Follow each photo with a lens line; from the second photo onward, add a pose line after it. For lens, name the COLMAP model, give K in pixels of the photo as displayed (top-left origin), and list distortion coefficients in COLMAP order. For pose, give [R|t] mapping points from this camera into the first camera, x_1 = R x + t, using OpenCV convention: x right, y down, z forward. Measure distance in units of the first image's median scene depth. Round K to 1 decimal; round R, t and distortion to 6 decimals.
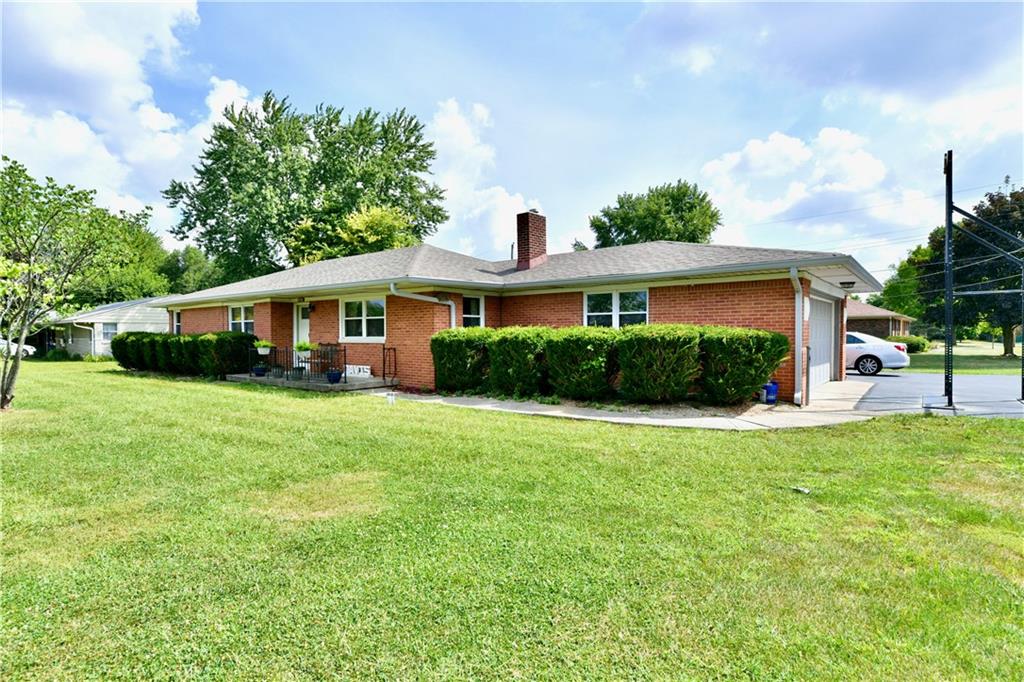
lens RADIAL K [[521.4, 0, 513.9], [0, 521.4, 345.9], [0, 0, 1]] dist [0.001173, 0.000806]
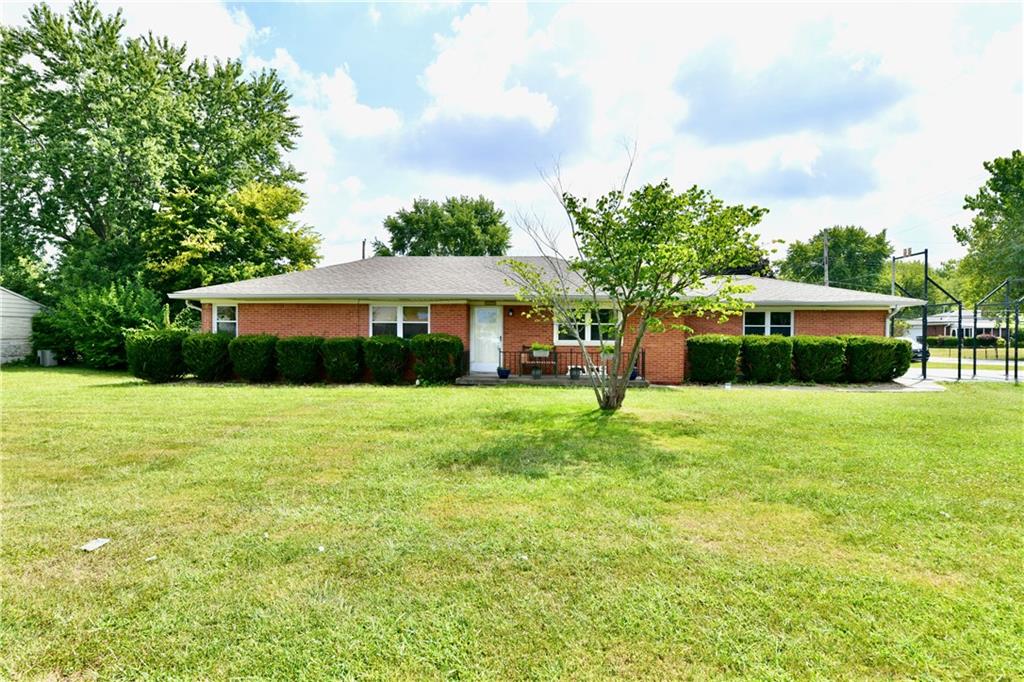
lens RADIAL K [[537.3, 0, 526.3], [0, 537.3, 341.4], [0, 0, 1]] dist [0.003206, 0.001465]
pose [[0.819560, 0.004423, 0.572976, -0.928301], [0.002843, 0.999927, -0.011785, -0.001575], [-0.572986, 0.011287, 0.819487, 0.106200]]
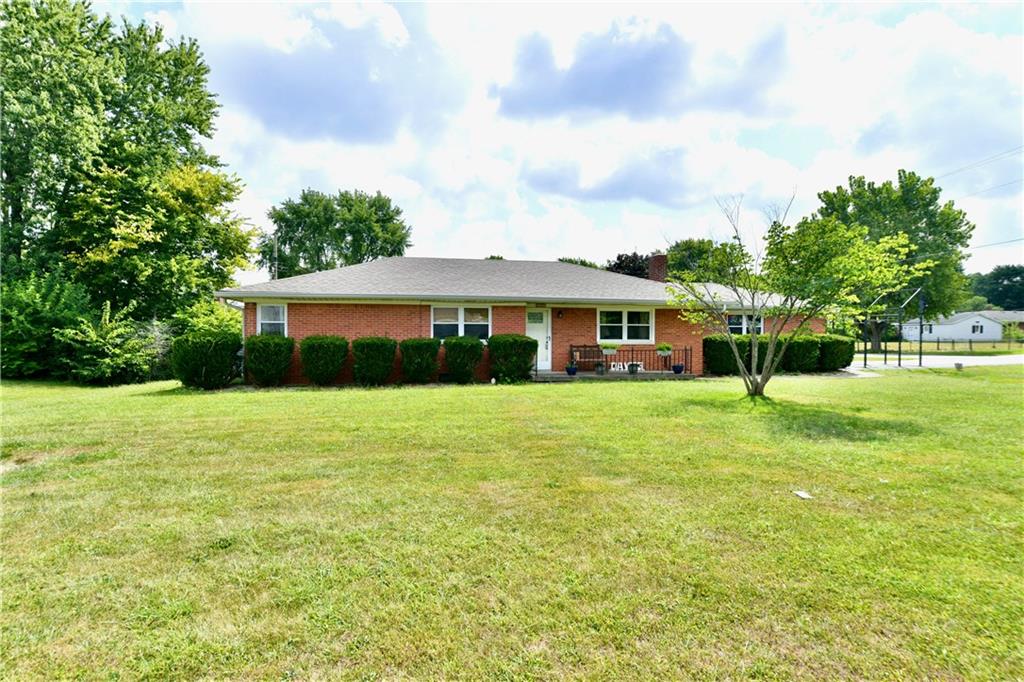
lens RADIAL K [[537.3, 0, 526.3], [0, 537.3, 341.4], [0, 0, 1]] dist [0.003206, 0.001465]
pose [[0.633772, -0.001557, 0.773518, -1.261604], [0.013617, 0.999865, -0.009144, -0.003686], [-0.773400, 0.016328, 0.633708, 0.312076]]
